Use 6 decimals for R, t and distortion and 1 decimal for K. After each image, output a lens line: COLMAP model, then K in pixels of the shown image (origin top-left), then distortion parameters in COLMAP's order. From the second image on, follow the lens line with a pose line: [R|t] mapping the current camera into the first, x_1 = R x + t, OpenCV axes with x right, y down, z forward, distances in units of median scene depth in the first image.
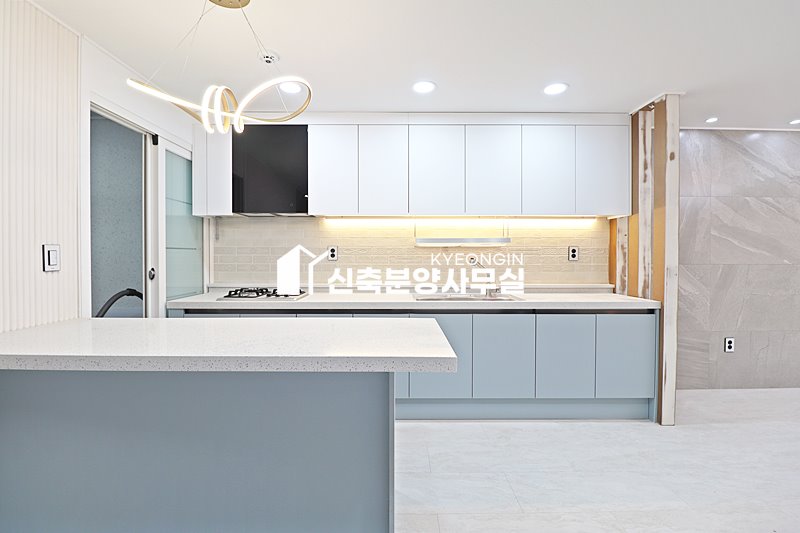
lens RADIAL K [[368.3, 0, 406.4], [0, 368.3, 259.1], [0, 0, 1]] dist [-0.010125, -0.008930]
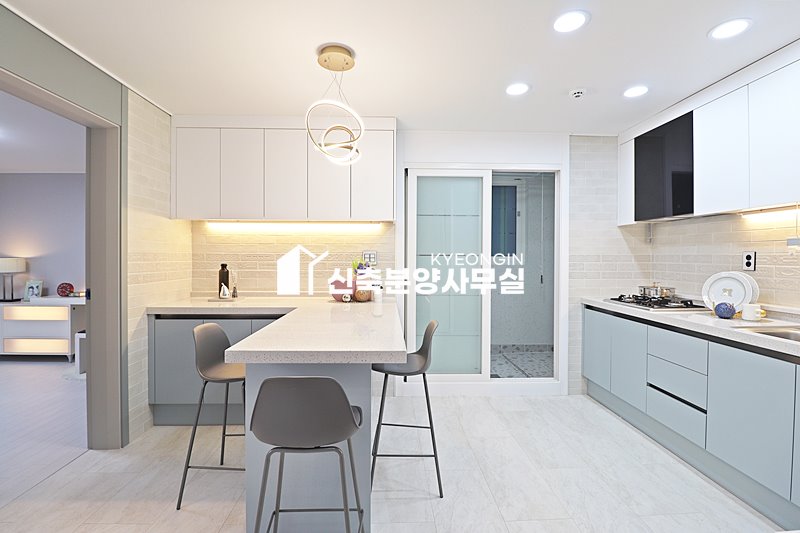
lens RADIAL K [[368.3, 0, 398.8], [0, 368.3, 259.6], [0, 0, 1]] dist [-0.010125, -0.008930]
pose [[0.024076, 0.008775, -0.999672, 0.541081], [-0.011321, 0.999900, 0.008504, -0.017210], [0.999646, 0.011113, 0.024173, 0.289006]]
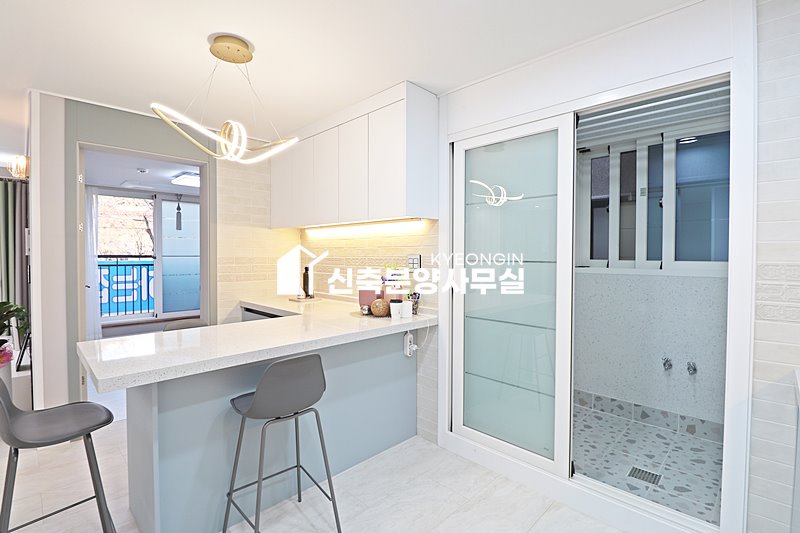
lens RADIAL K [[368.3, 0, 395.5], [0, 368.3, 261.9], [0, 0, 1]] dist [-0.010125, -0.008930]
pose [[-0.706927, 0.010622, -0.707206, 0.112829], [-0.008549, 0.999686, 0.023560, -0.035659], [0.707234, 0.022702, -0.706615, 0.812650]]
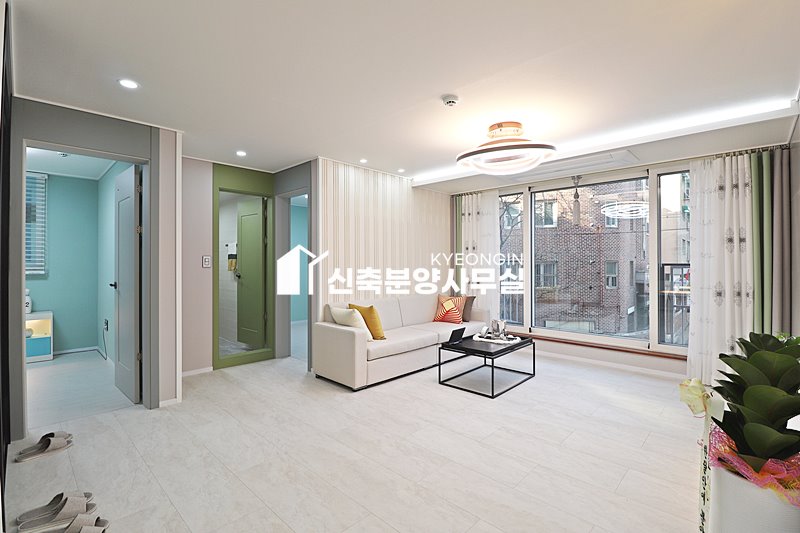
lens RADIAL K [[368.3, 0, 402.6], [0, 368.3, 259.6], [0, 0, 1]] dist [-0.010125, -0.008930]
pose [[-0.713576, 0.008370, 0.700528, 0.208123], [0.007313, 0.999963, -0.004498, -0.005664], [-0.700540, 0.001913, -0.713611, 0.104614]]
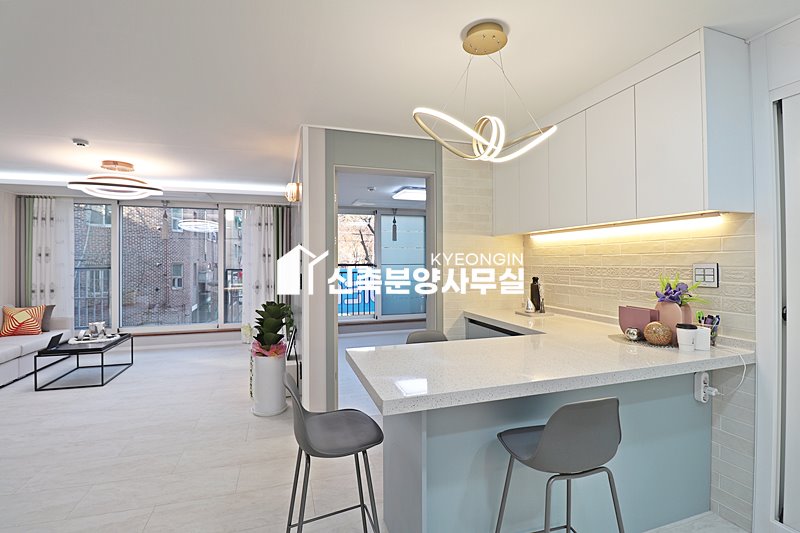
lens RADIAL K [[368.3, 0, 399.3], [0, 368.3, 260.7], [0, 0, 1]] dist [-0.010125, -0.008930]
pose [[-0.955464, 0.004288, -0.295075, 0.158794], [0.003392, 0.999988, 0.003549, -0.040871], [0.295087, 0.002390, -0.955467, 0.675519]]
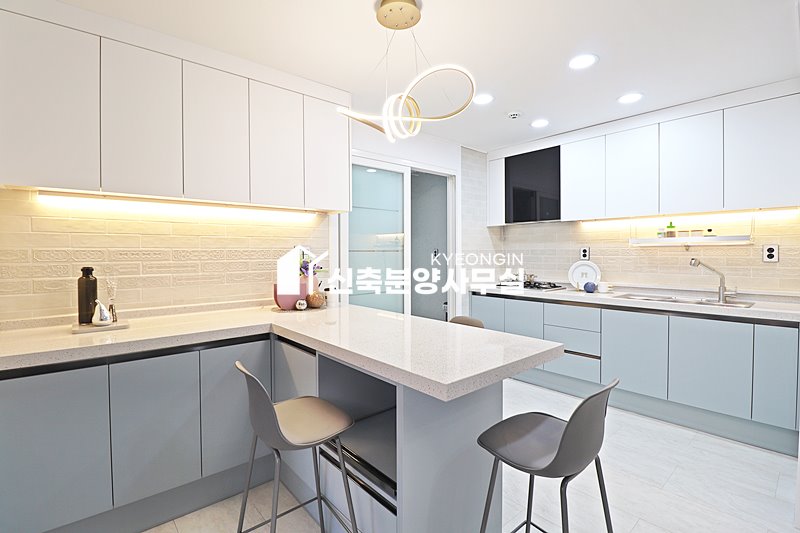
lens RADIAL K [[368.3, 0, 393.7], [0, 368.3, 259.3], [0, 0, 1]] dist [-0.010125, -0.008930]
pose [[0.642458, 0.011187, -0.766240, 0.285877], [-0.000898, 0.999904, 0.013845, -0.012922], [0.766321, -0.008207, 0.642406, -0.169583]]
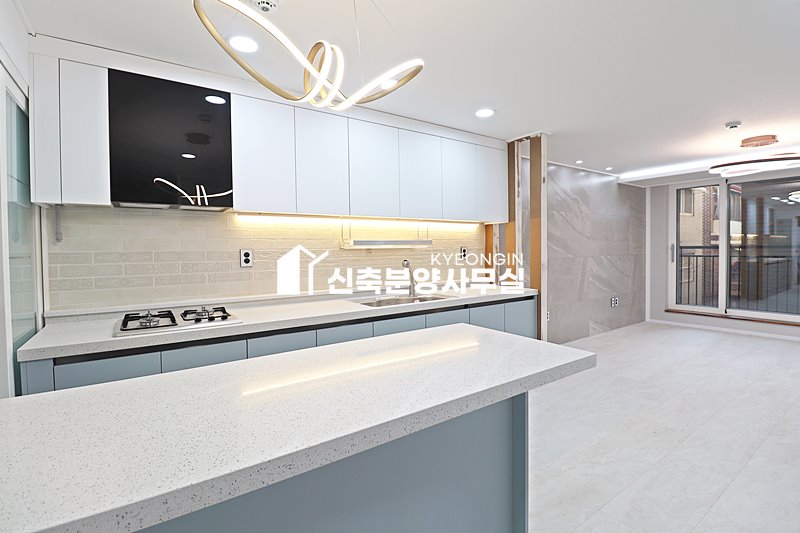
lens RADIAL K [[368.3, 0, 397.0], [0, 368.3, 257.5], [0, 0, 1]] dist [-0.010125, -0.008930]
pose [[0.828060, -0.024488, 0.560105, -0.403079], [0.019717, 0.999700, 0.014559, -0.023865], [-0.560293, -0.001012, 0.828294, 0.160439]]
